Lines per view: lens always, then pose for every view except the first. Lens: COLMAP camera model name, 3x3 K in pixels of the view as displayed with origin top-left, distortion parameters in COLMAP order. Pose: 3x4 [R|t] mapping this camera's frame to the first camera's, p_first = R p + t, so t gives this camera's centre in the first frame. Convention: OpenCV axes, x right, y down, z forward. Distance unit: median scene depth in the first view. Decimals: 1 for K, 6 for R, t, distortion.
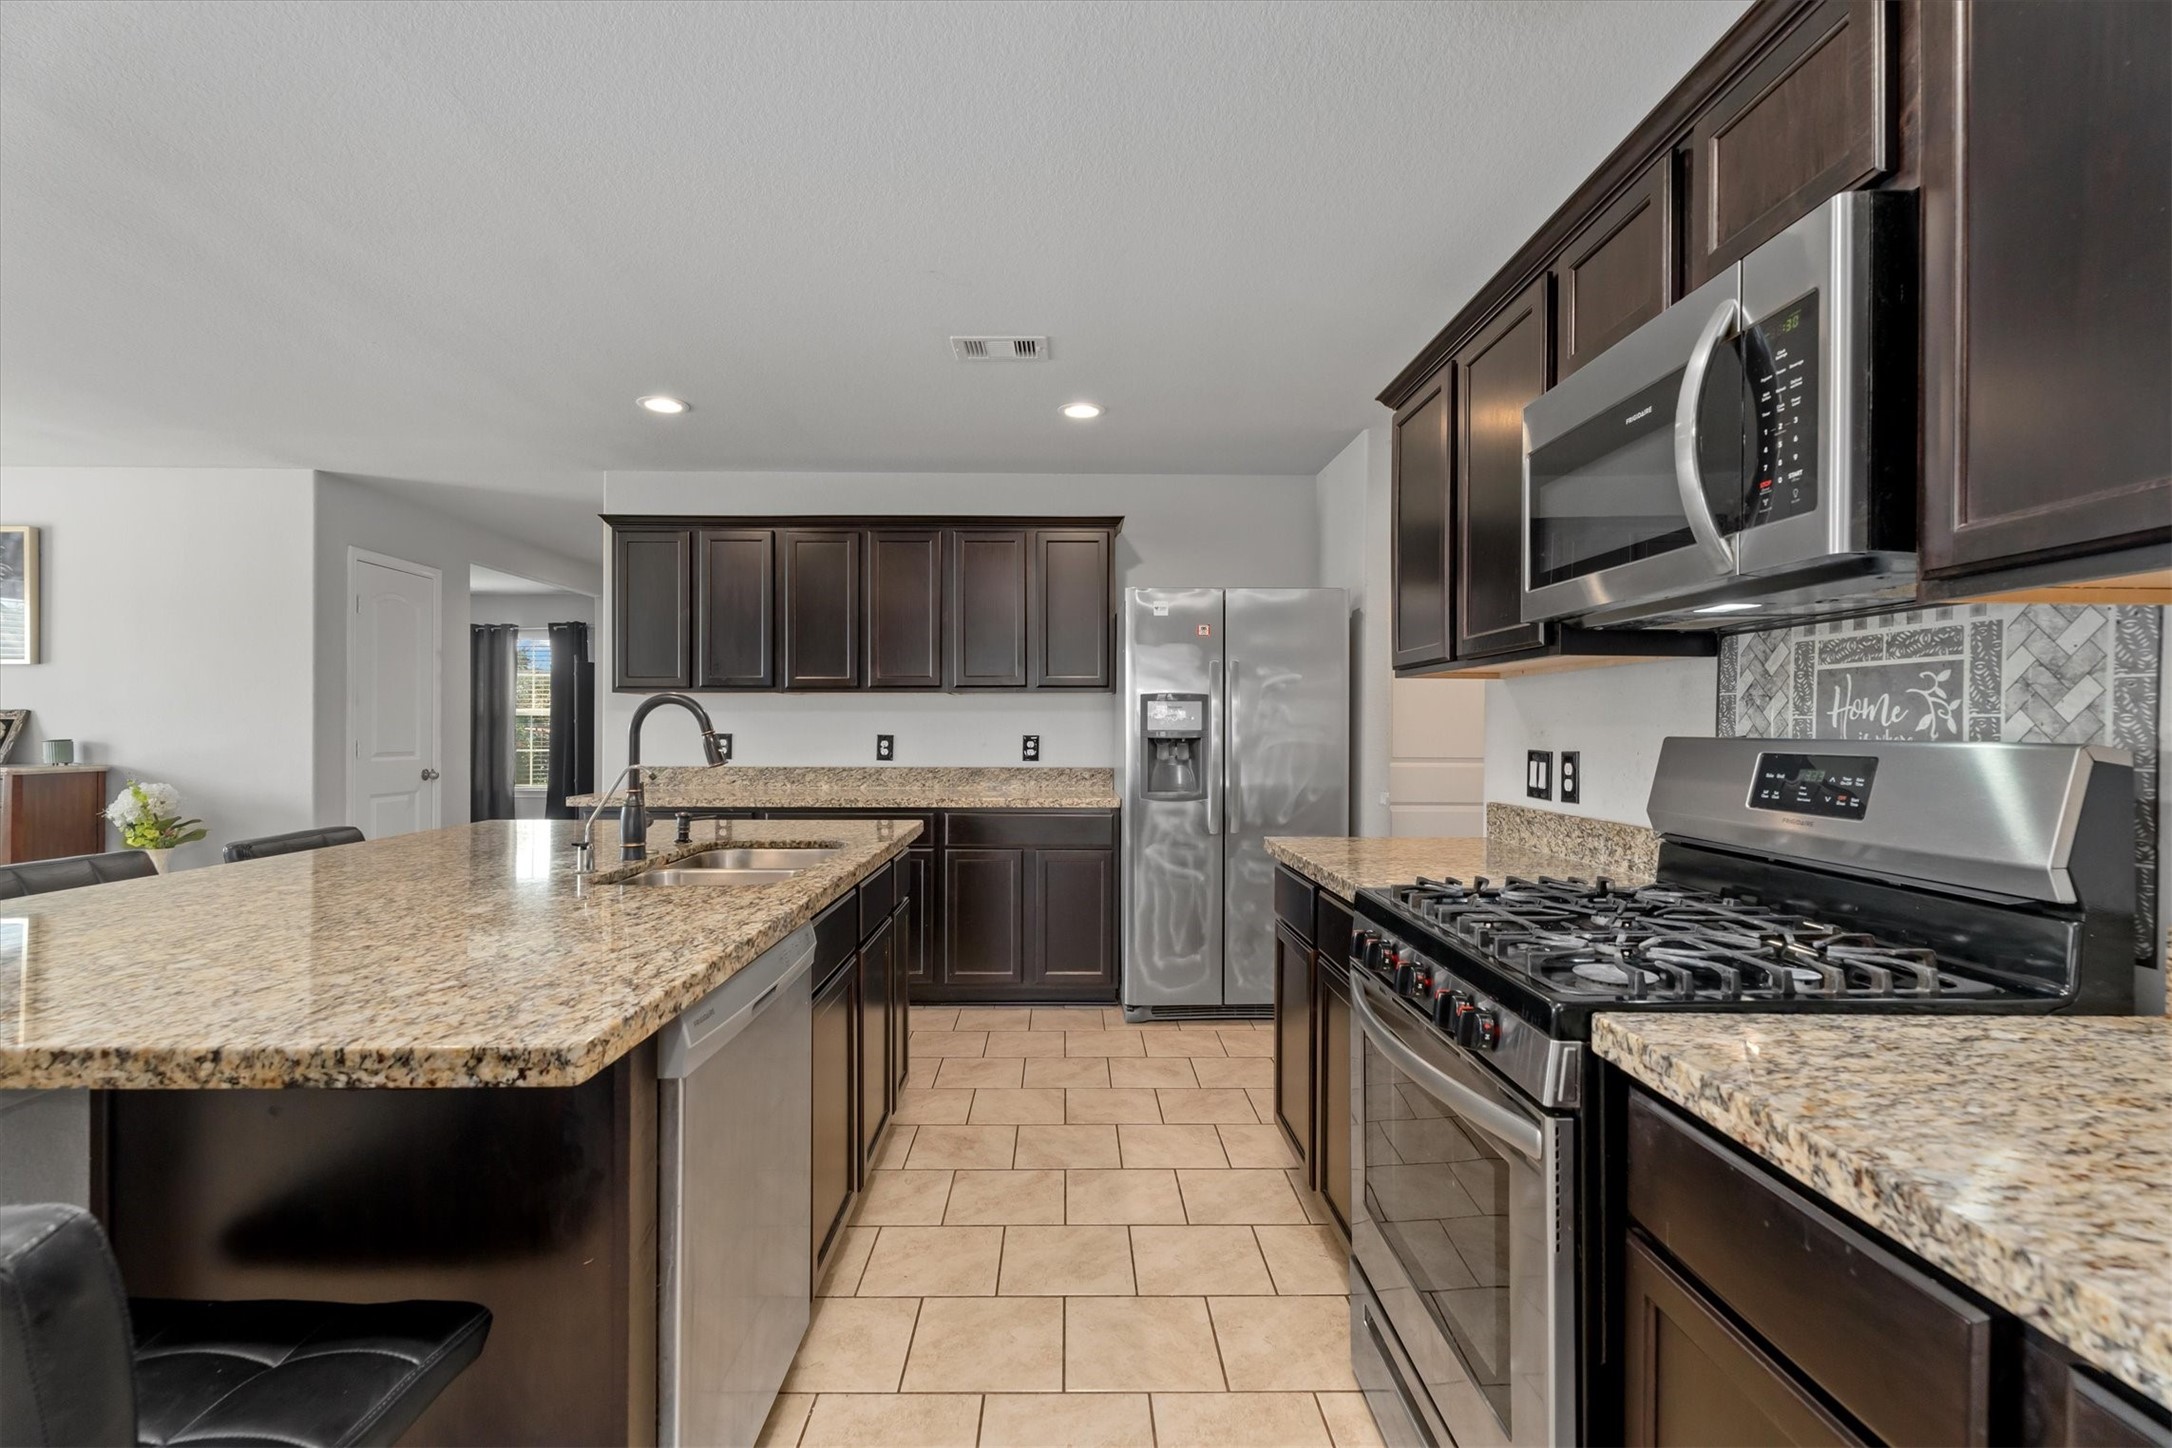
lens RADIAL K [[976.0, 0, 1083.2], [0, 976.0, 726.6], [0, 0, 1]] dist [-0.001330, 0.001307]
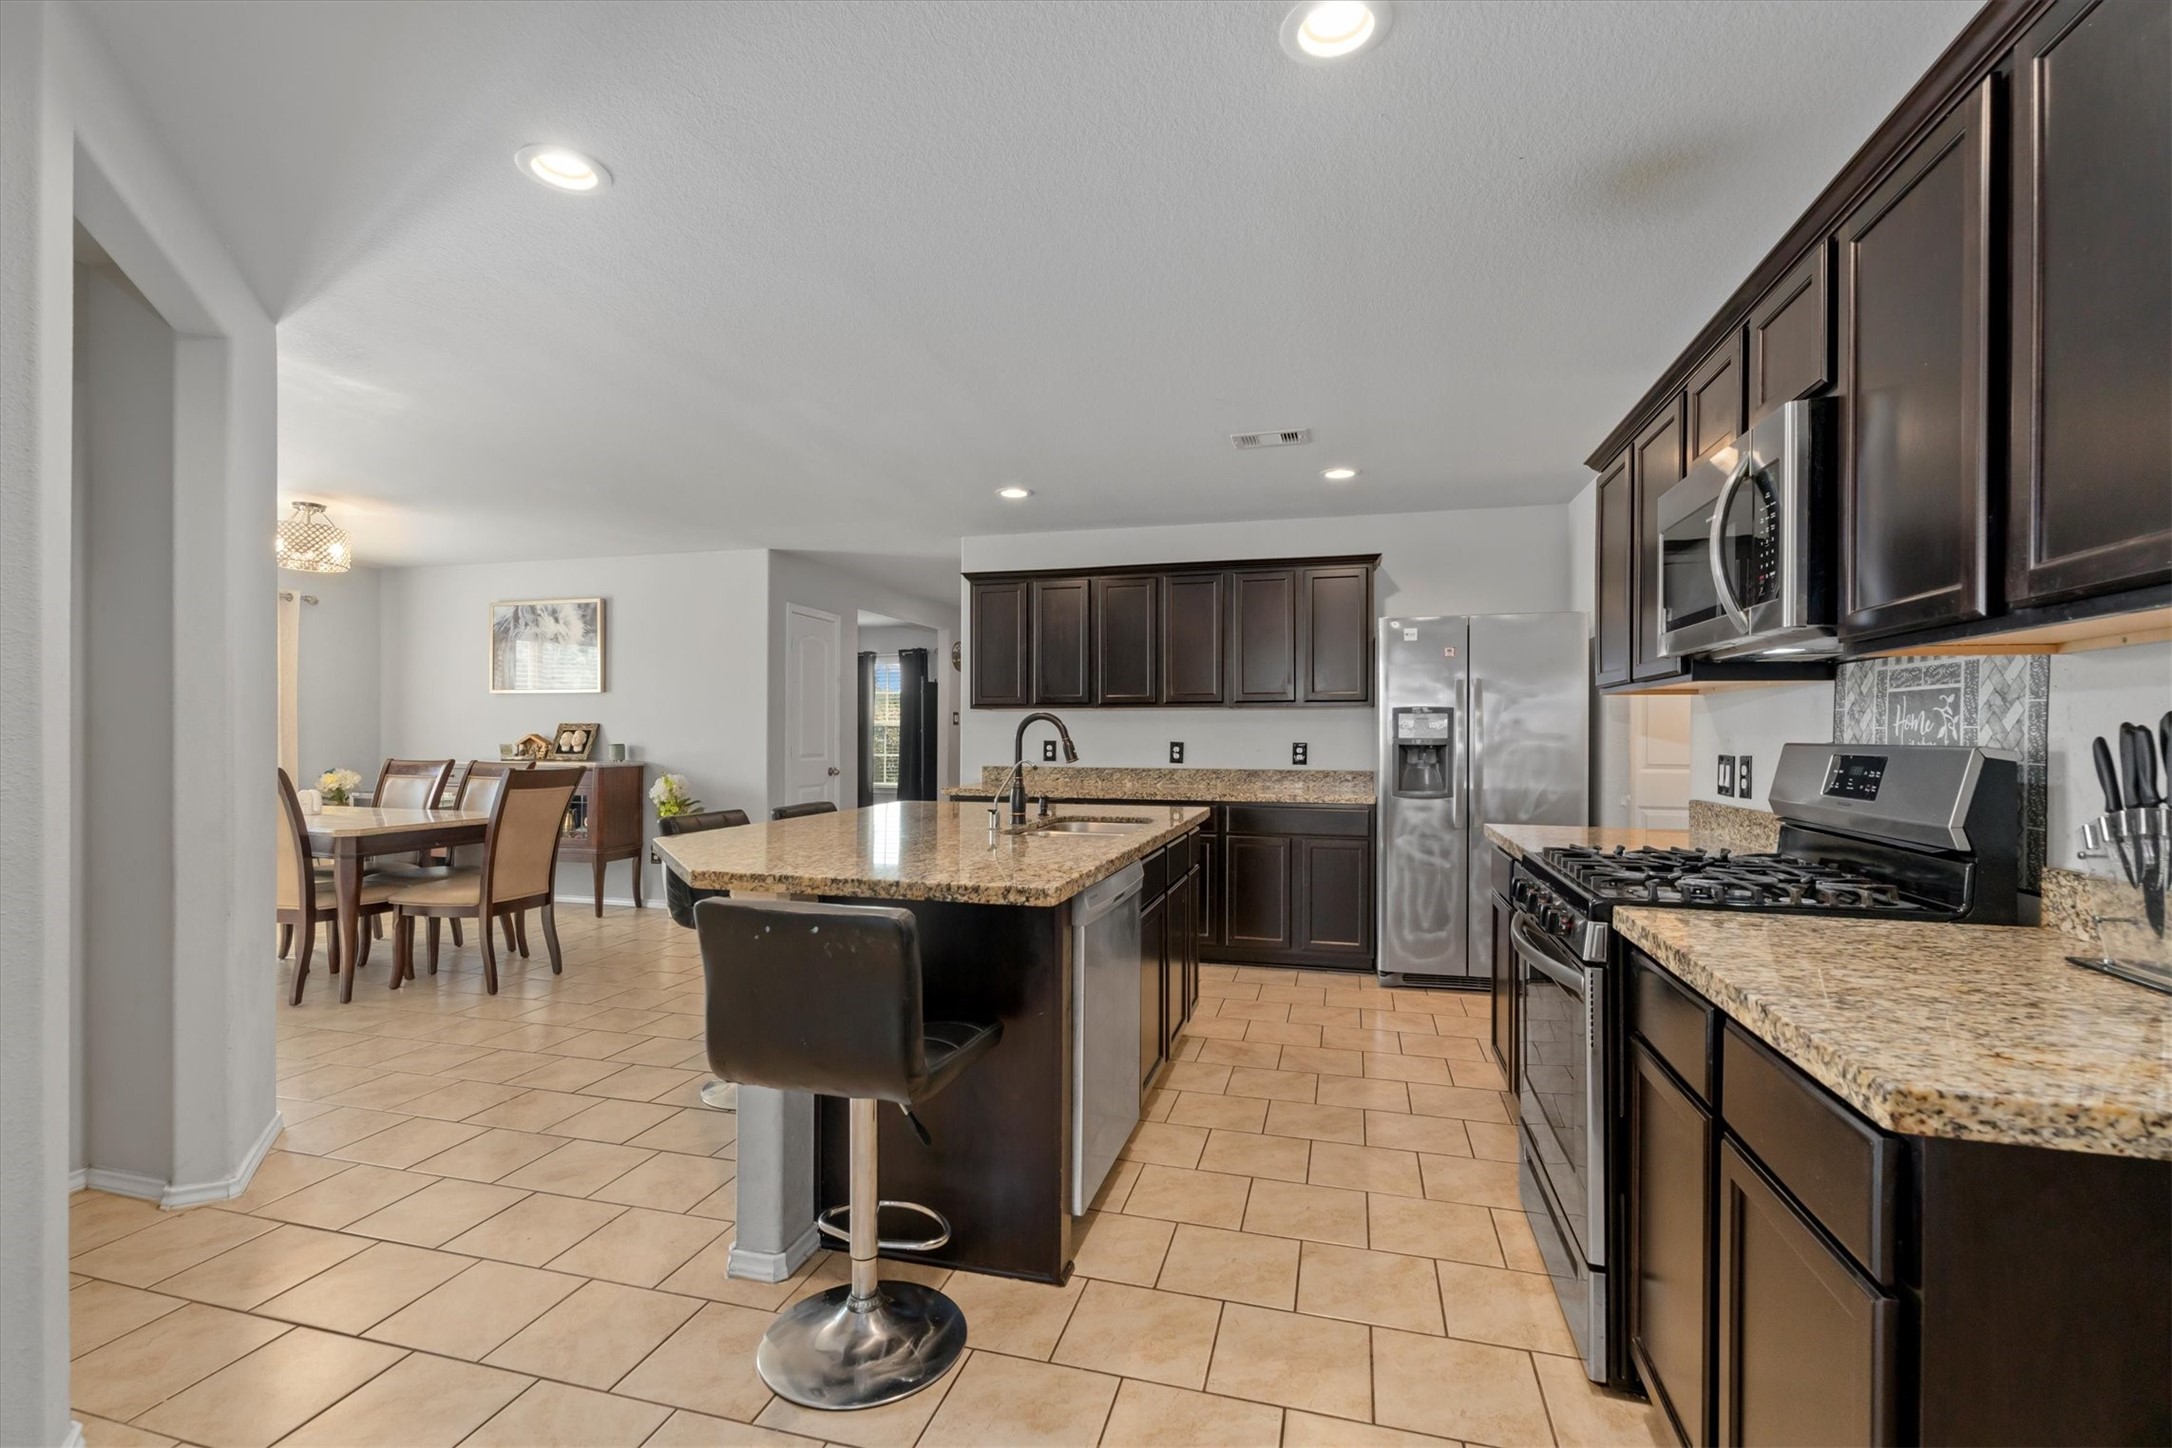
lens RADIAL K [[976.0, 0, 1079.5], [0, 976.0, 736.4], [0, 0, 1]] dist [-0.001330, 0.001307]
pose [[0.958562, 0.000527, -0.284882, 0.047766], [-0.000190, 0.999999, 0.001210, 0.000175], [0.284883, -0.001105, 0.958562, -0.350542]]
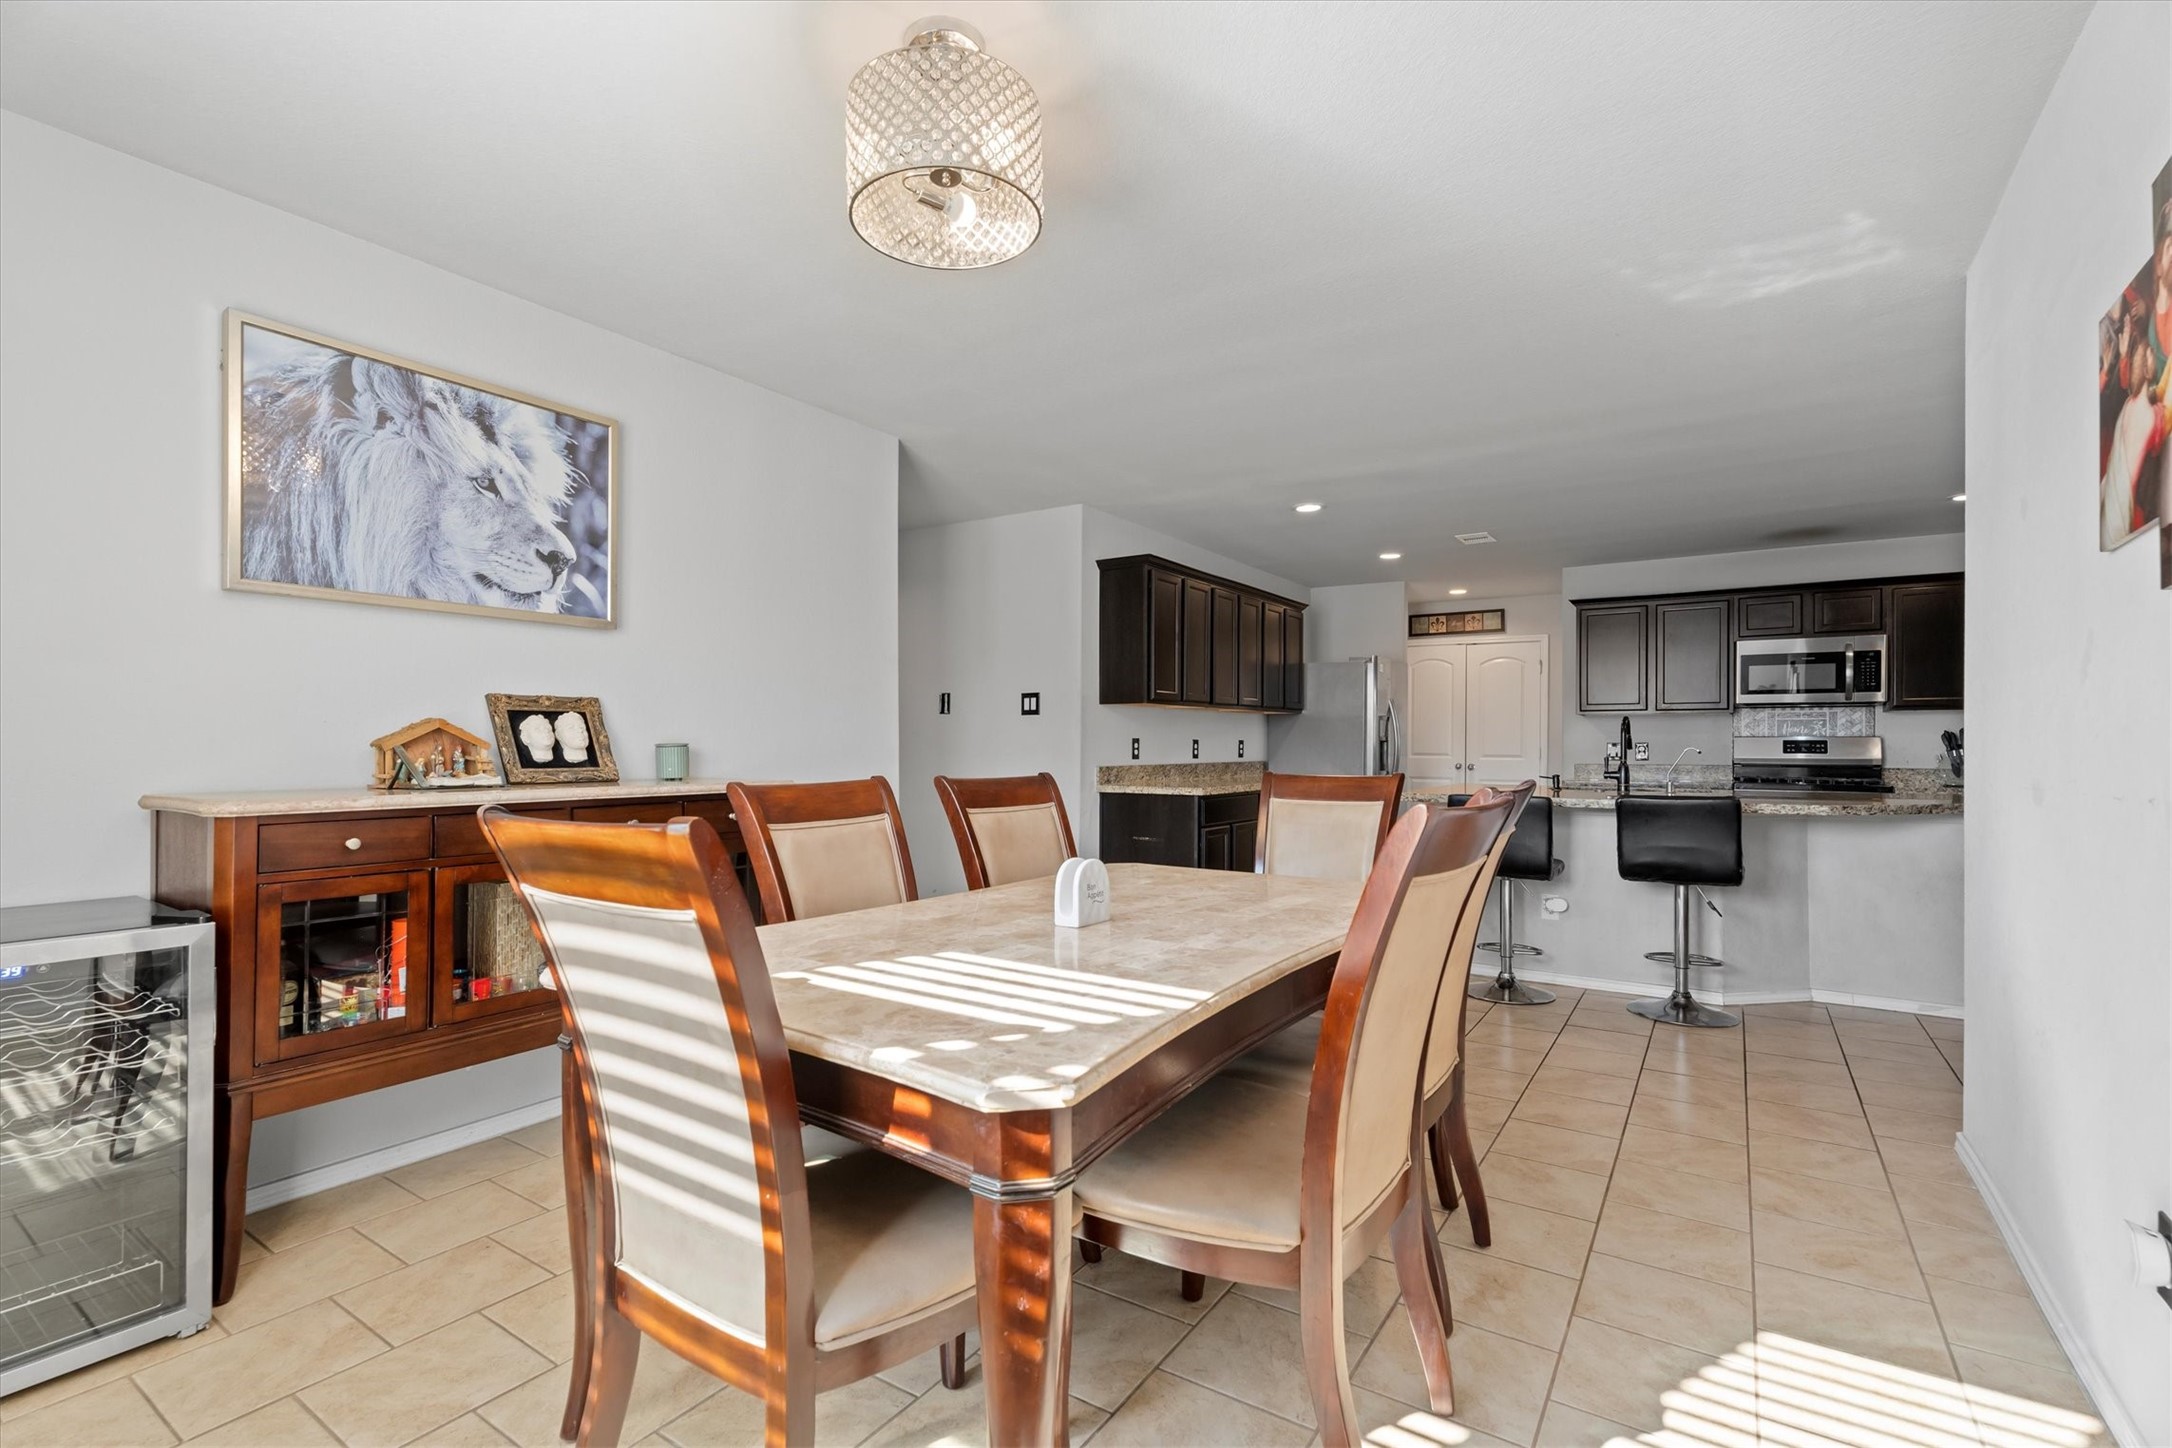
lens RADIAL K [[976.0, 0, 1079.8], [0, 976.0, 749.8], [0, 0, 1]] dist [-0.001330, 0.001307]
pose [[0.571613, -0.008070, 0.820484, -2.544377], [-0.001820, 0.999937, 0.011103, 0.016463], [-0.820521, -0.007840, 0.571562, 0.642308]]
